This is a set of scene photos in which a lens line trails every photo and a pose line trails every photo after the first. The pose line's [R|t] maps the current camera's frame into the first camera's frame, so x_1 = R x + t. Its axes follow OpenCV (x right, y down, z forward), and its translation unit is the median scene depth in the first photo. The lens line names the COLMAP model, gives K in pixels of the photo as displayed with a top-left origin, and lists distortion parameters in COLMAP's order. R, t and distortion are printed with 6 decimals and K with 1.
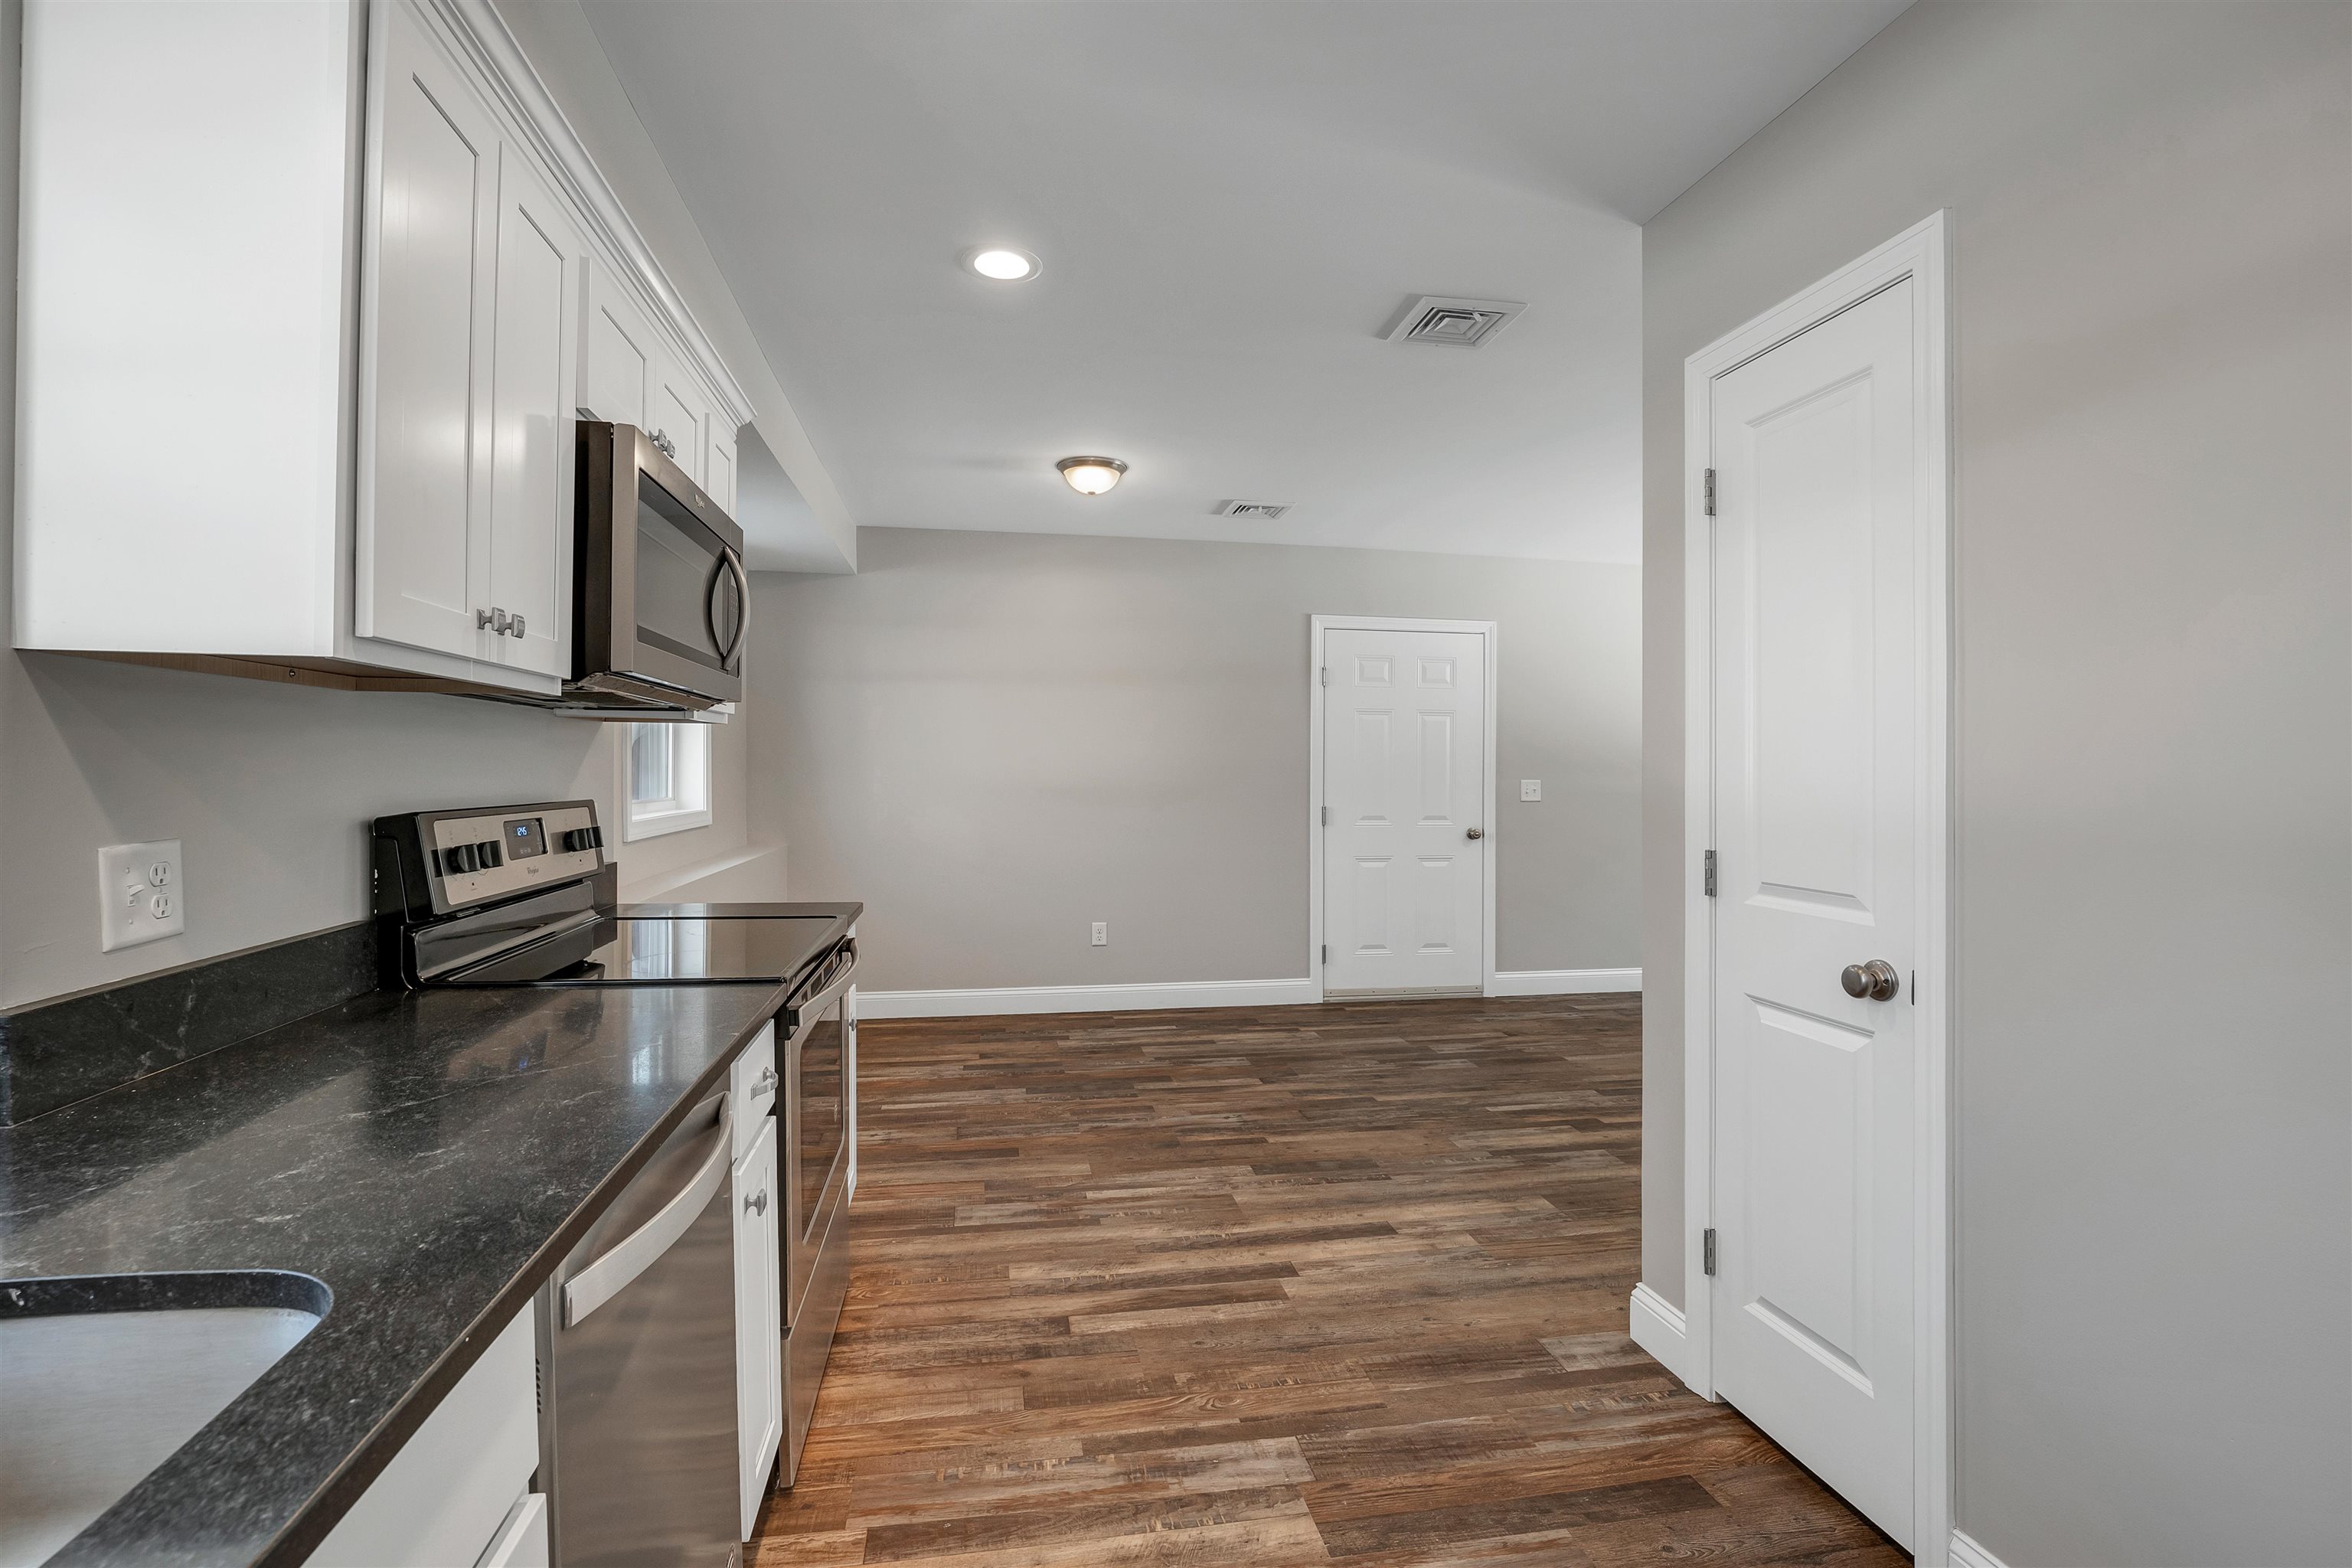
lens RADIAL K [[1014.7, 0, 1176.0], [0, 1014.7, 784.0], [0, 0, 1]] dist [-0.029503, 0.000035]
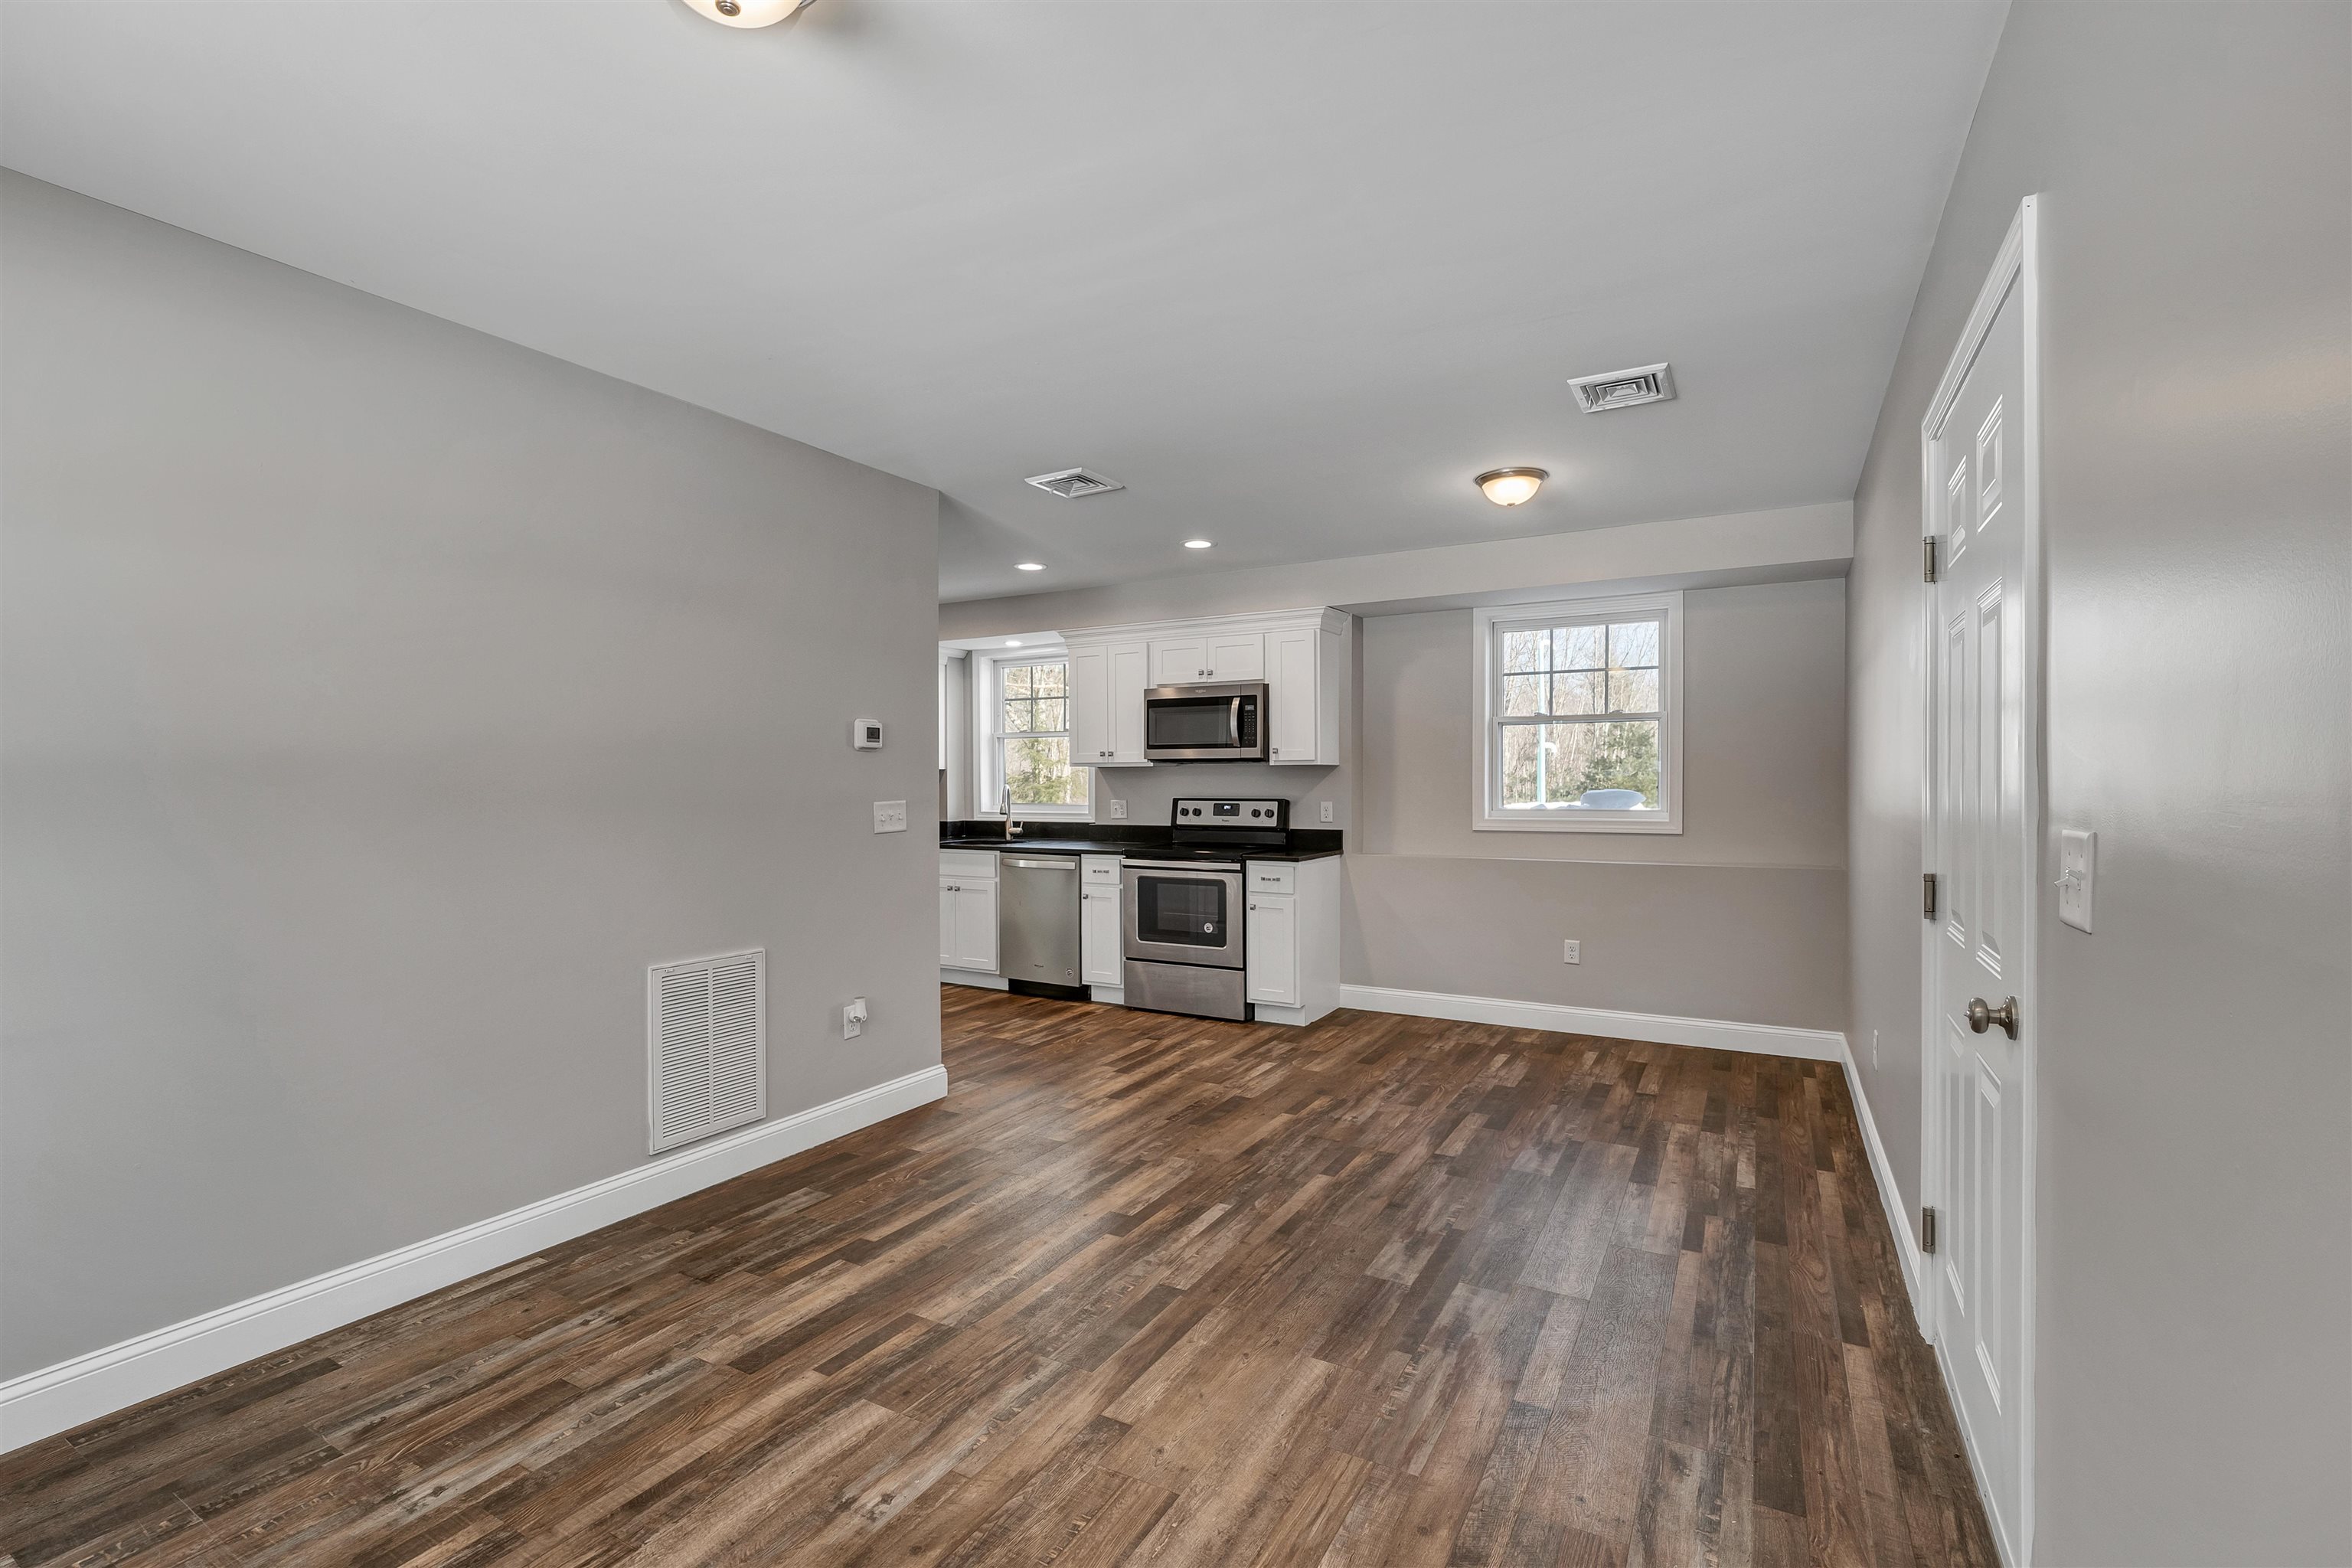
lens RADIAL K [[1031.3, 0, 1105.7], [0, 1031.3, 761.8], [0, 0, 1]] dist [-0.027291, 0.000037]
pose [[-0.677582, -0.020305, -0.735167, 1.432369], [-0.012840, 0.999793, -0.015779, -0.027386], [0.735335, -0.001252, -0.677702, 2.157947]]
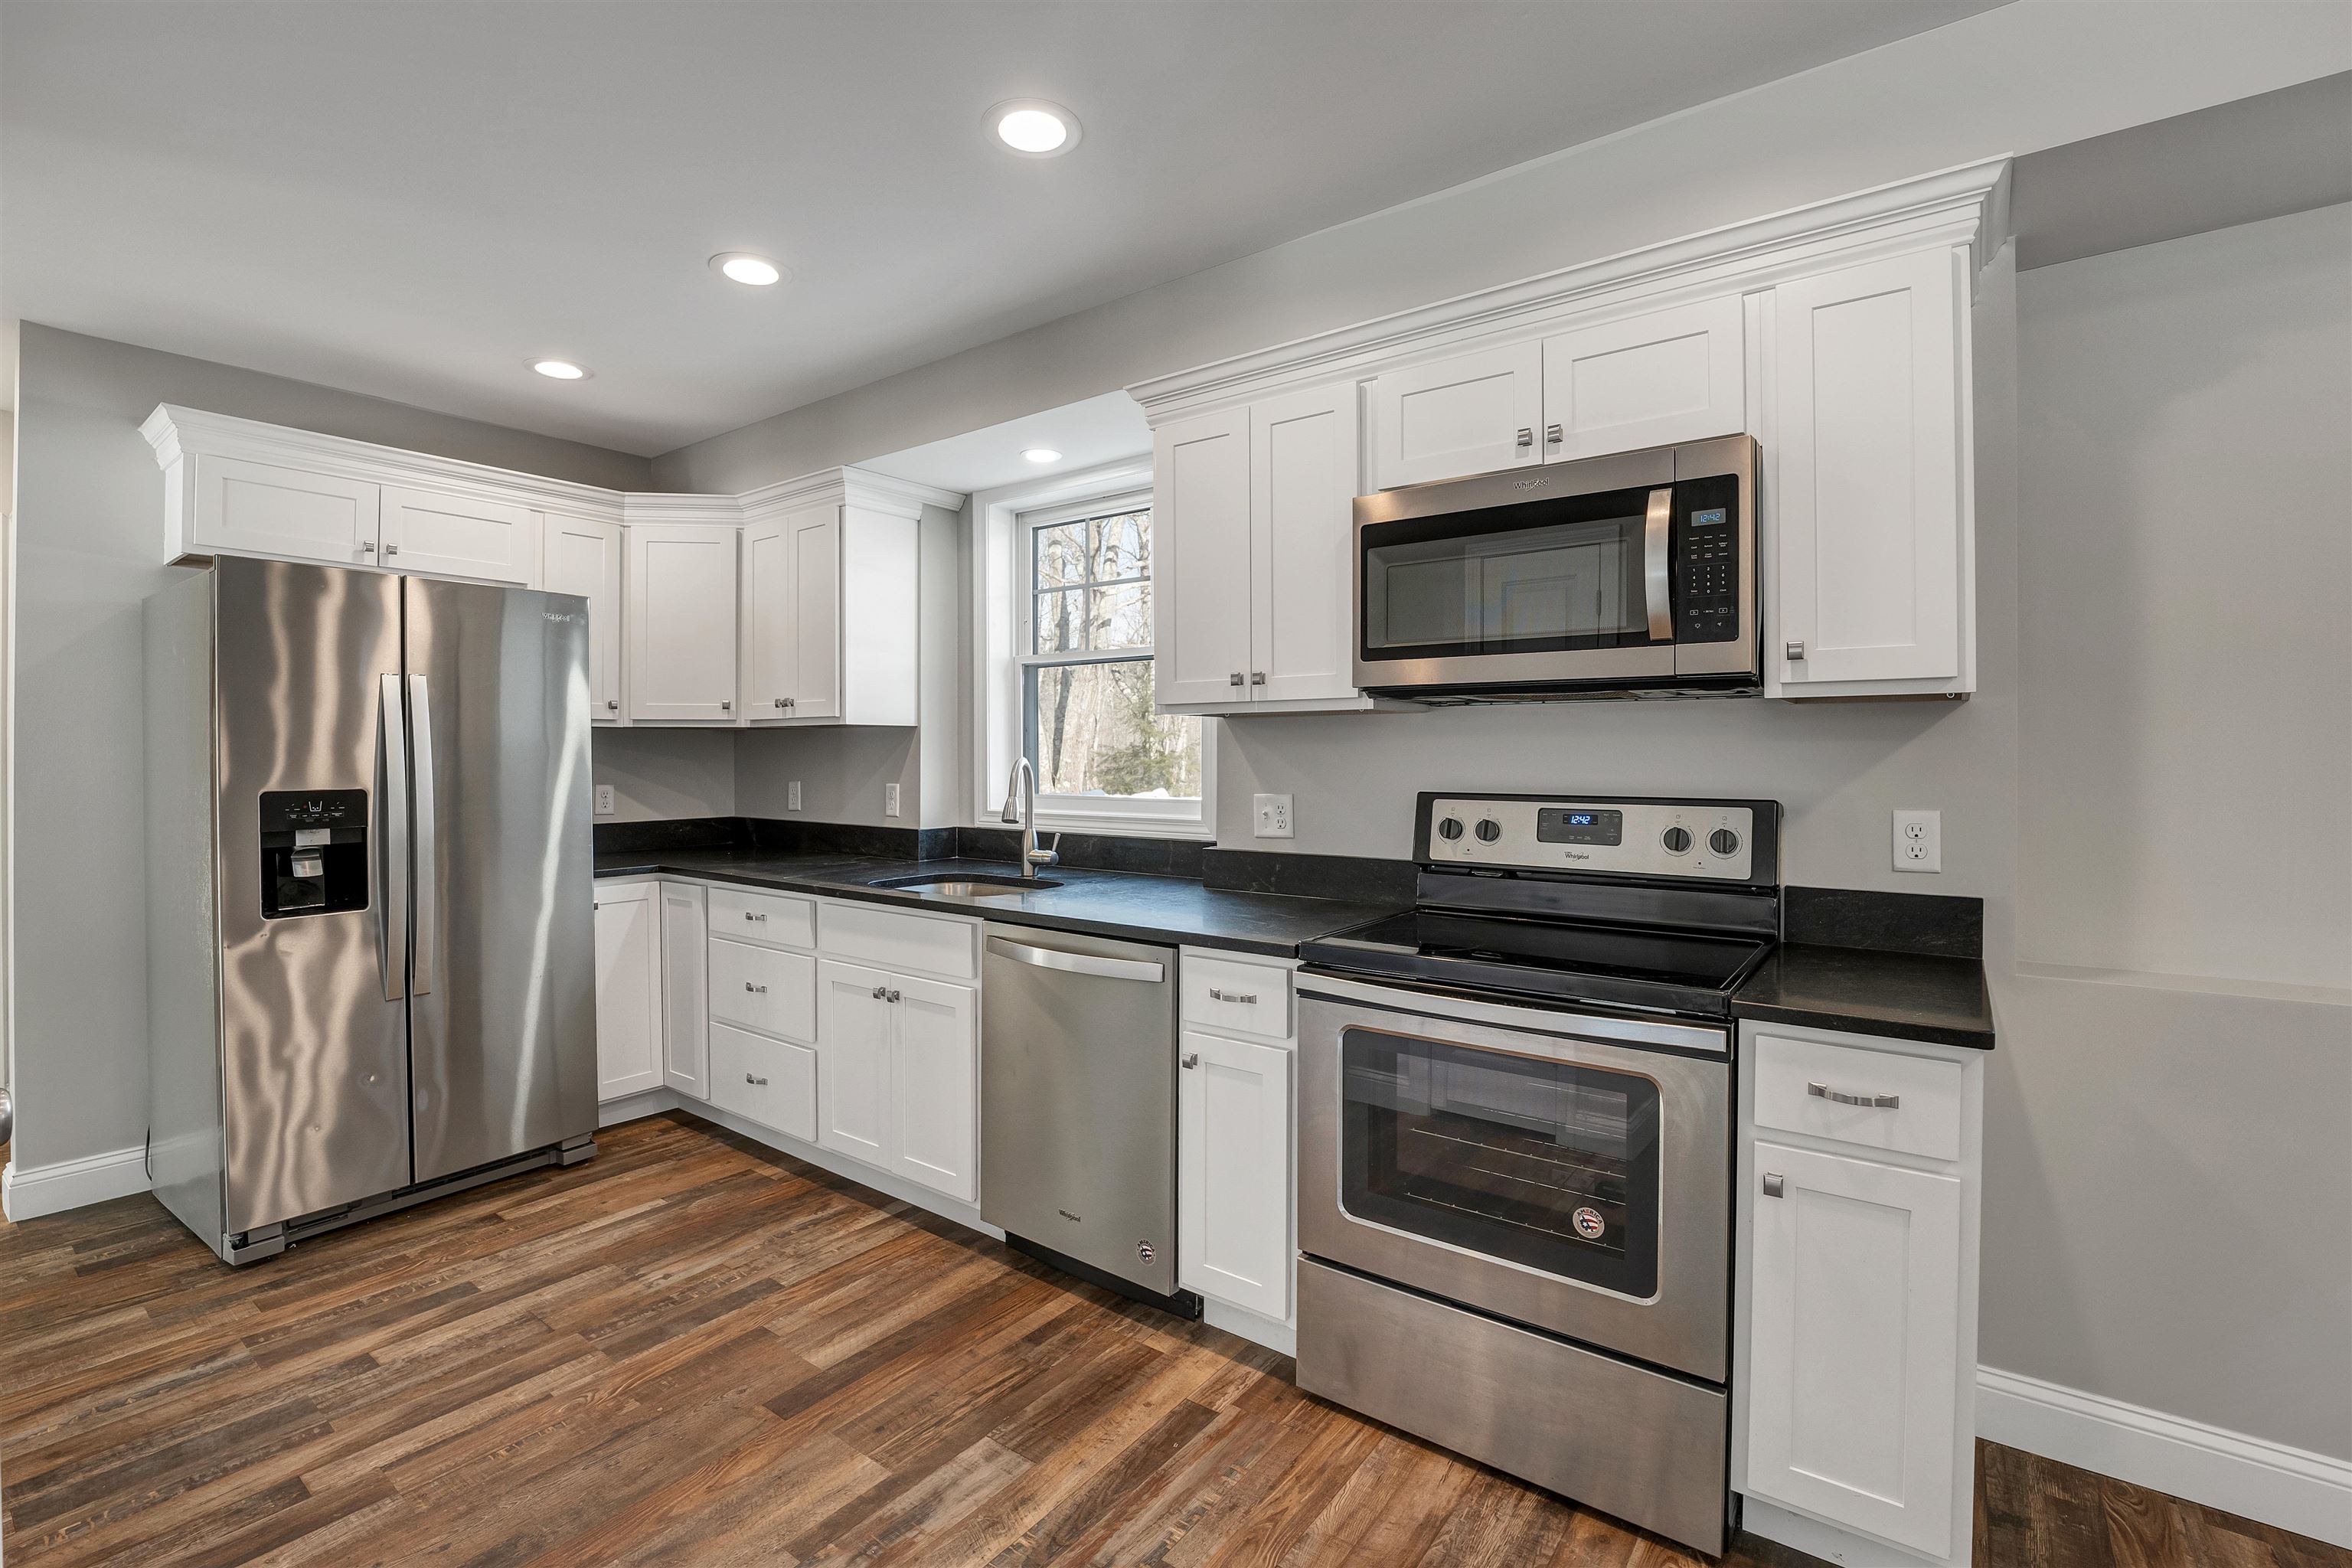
lens RADIAL K [[1031.3, 0, 1105.7], [0, 1031.3, 761.8], [0, 0, 1]] dist [-0.027291, 0.000037]
pose [[-0.755236, -0.006462, -0.655421, 0.368857], [-0.017287, 0.999800, 0.010062, -0.014738], [0.655225, 0.018929, -0.755196, 1.148890]]
